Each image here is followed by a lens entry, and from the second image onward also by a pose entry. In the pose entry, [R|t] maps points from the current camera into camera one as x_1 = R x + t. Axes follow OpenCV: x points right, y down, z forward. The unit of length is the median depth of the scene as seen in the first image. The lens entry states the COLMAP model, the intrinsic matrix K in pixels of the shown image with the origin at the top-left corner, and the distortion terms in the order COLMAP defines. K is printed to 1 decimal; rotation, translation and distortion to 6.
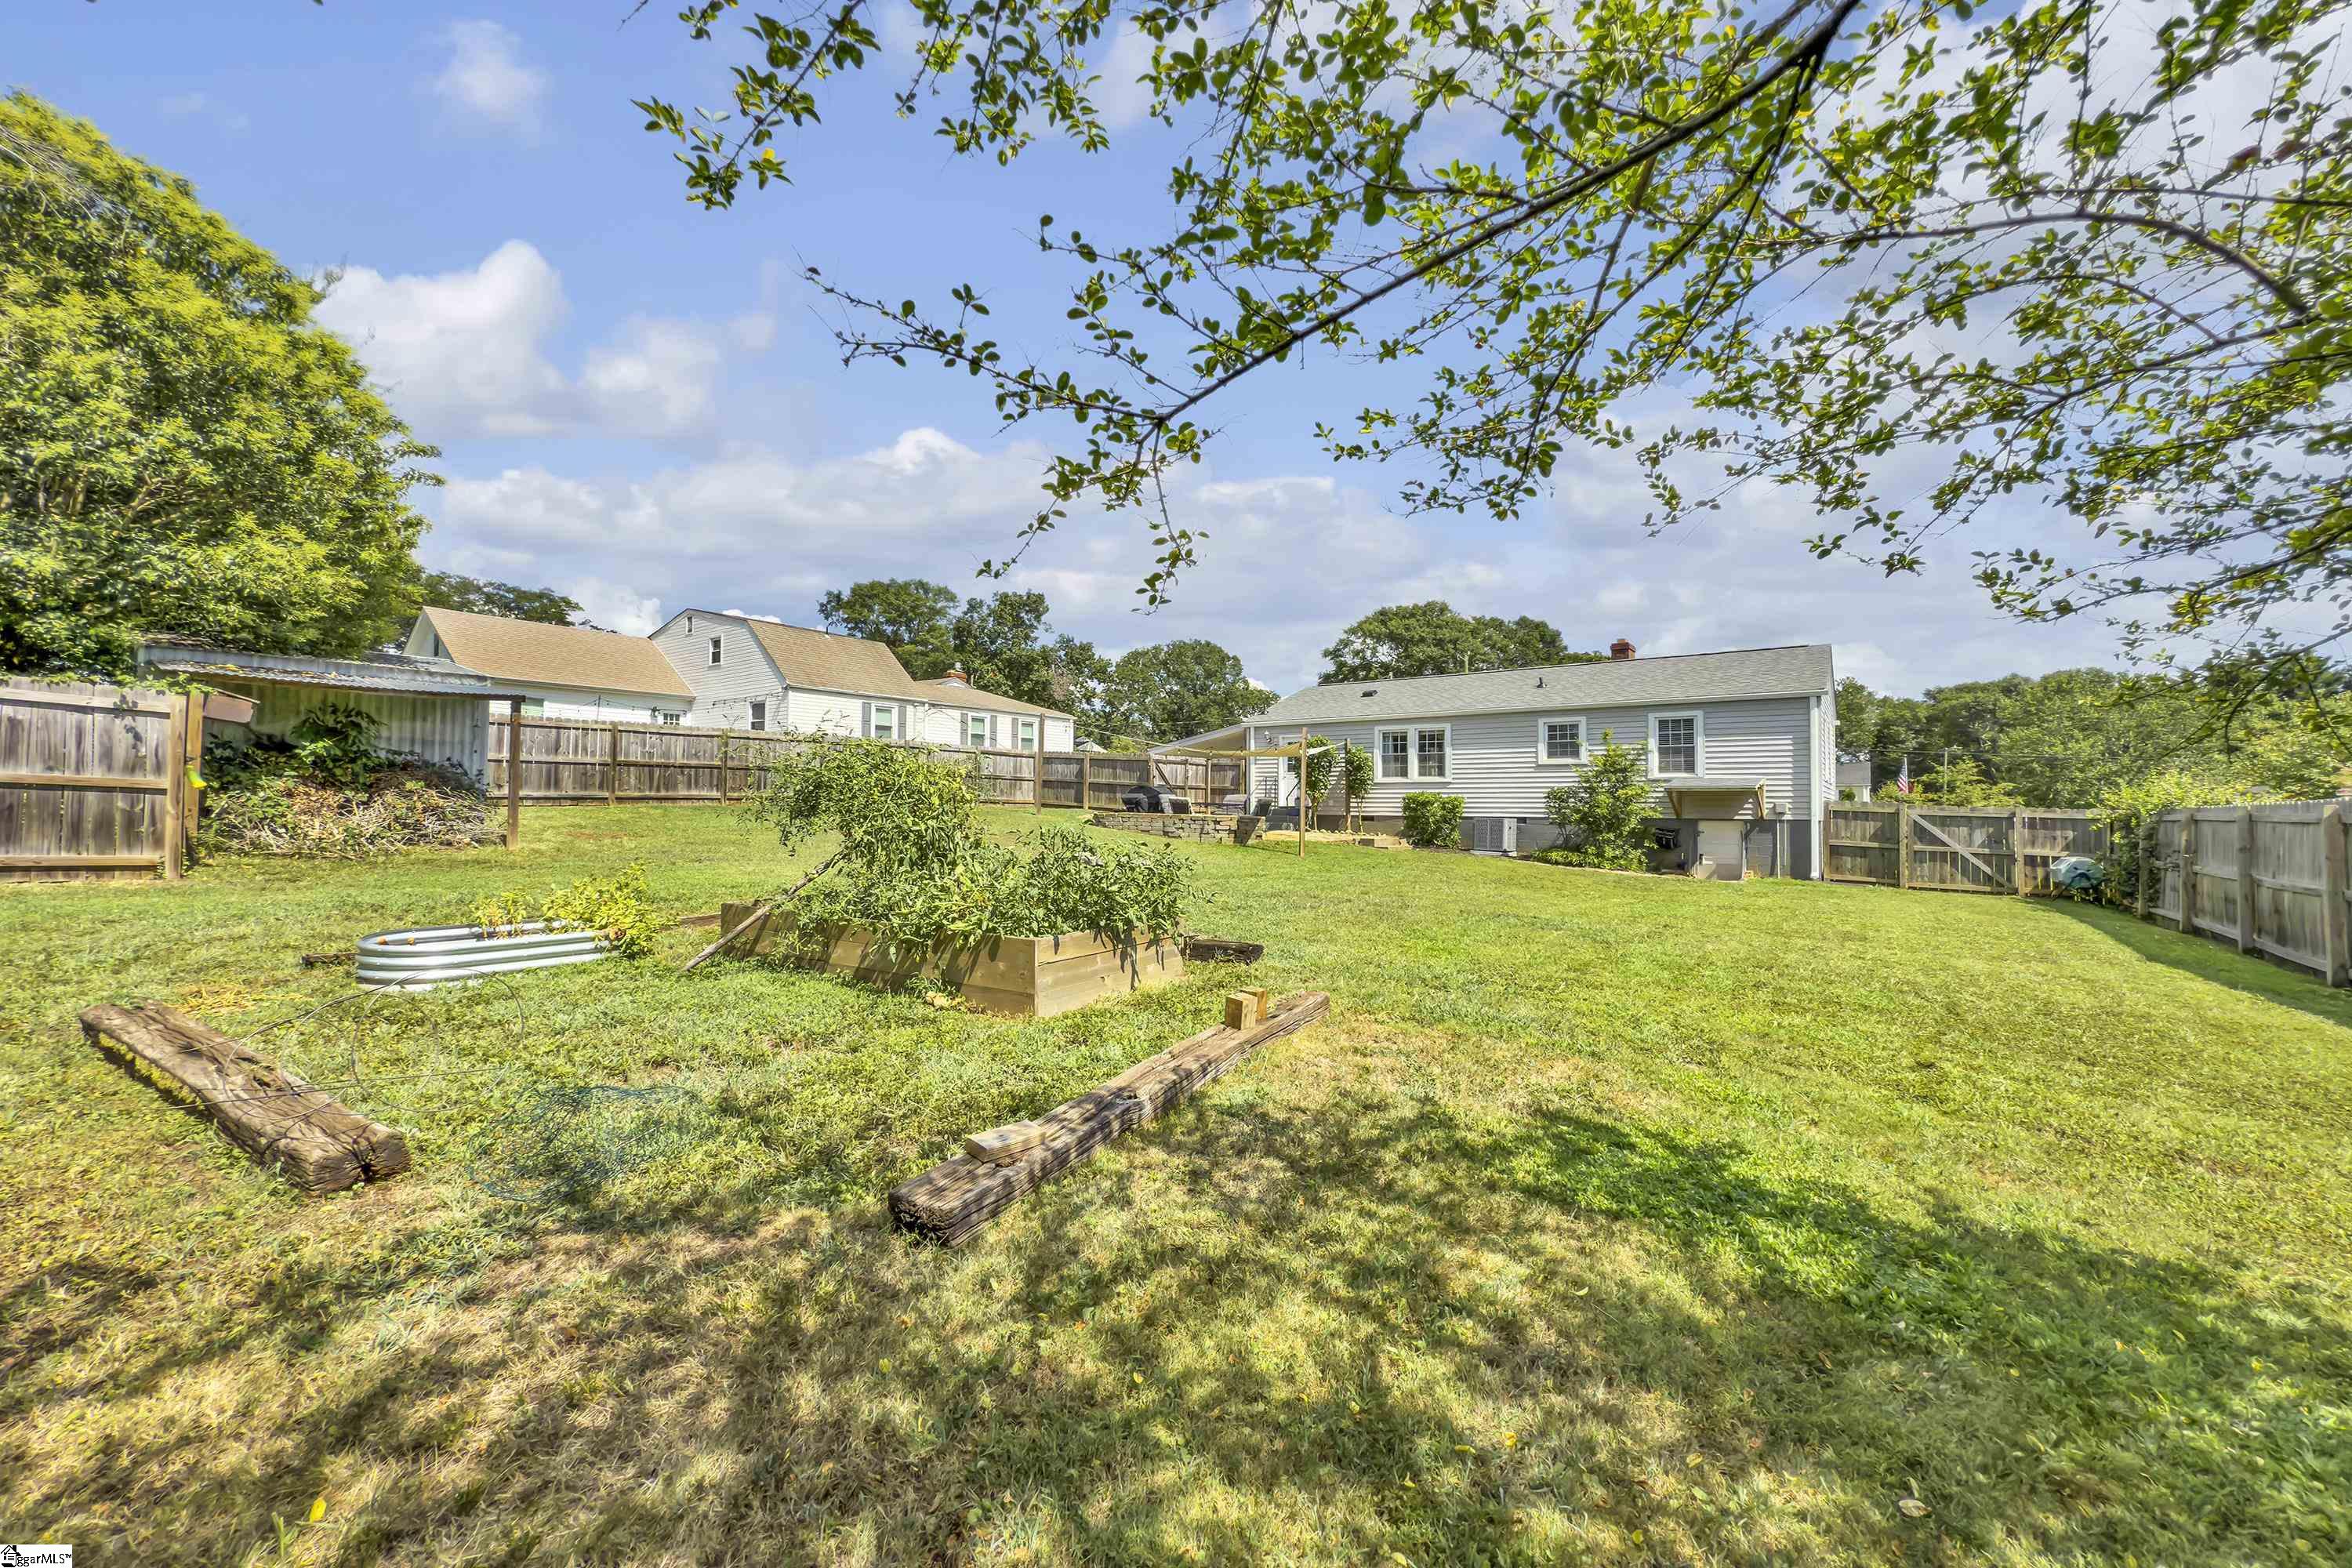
lens RADIAL K [[944.0, 0, 1176.0], [0, 944.0, 784.0], [0, 0, 1]] dist [0.000550, -0.000172]
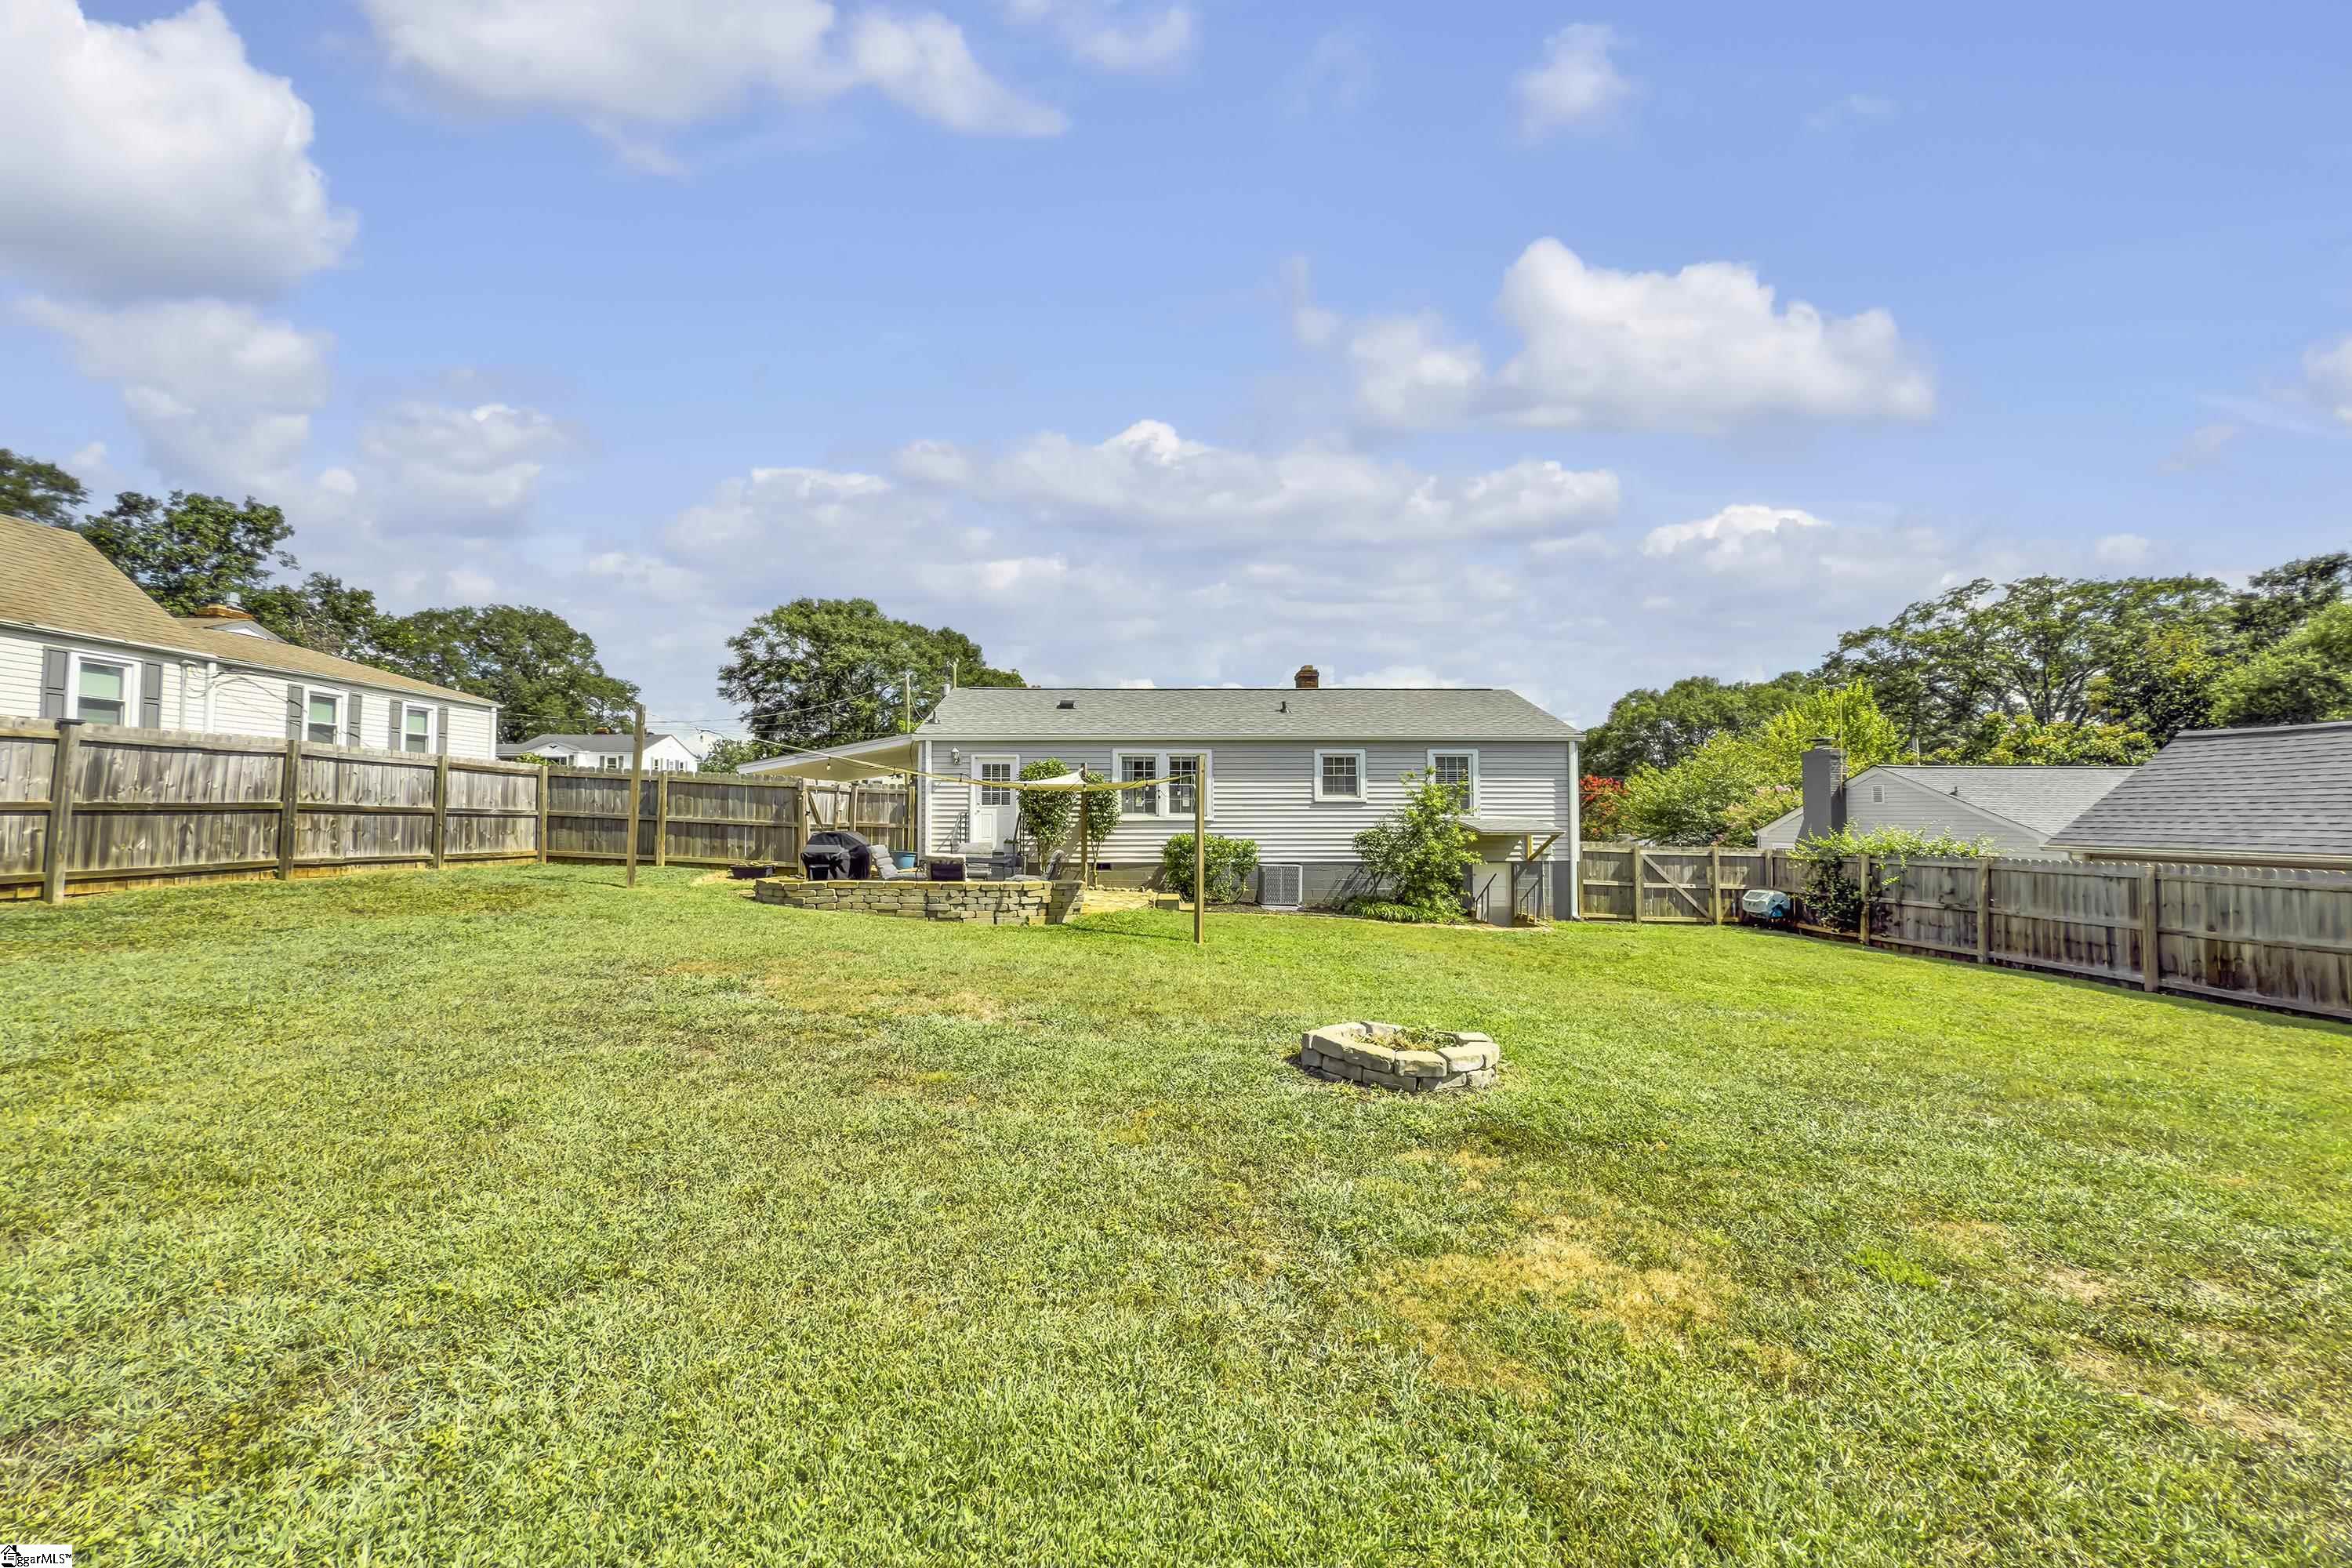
lens RADIAL K [[944.0, 0, 1176.0], [0, 944.0, 784.0], [0, 0, 1]] dist [0.000550, -0.000172]
pose [[0.782332, 0.013736, 0.622710, -0.234490], [-0.008836, 0.999901, -0.010955, -0.023614], [-0.622799, 0.003068, 0.782376, 0.358957]]
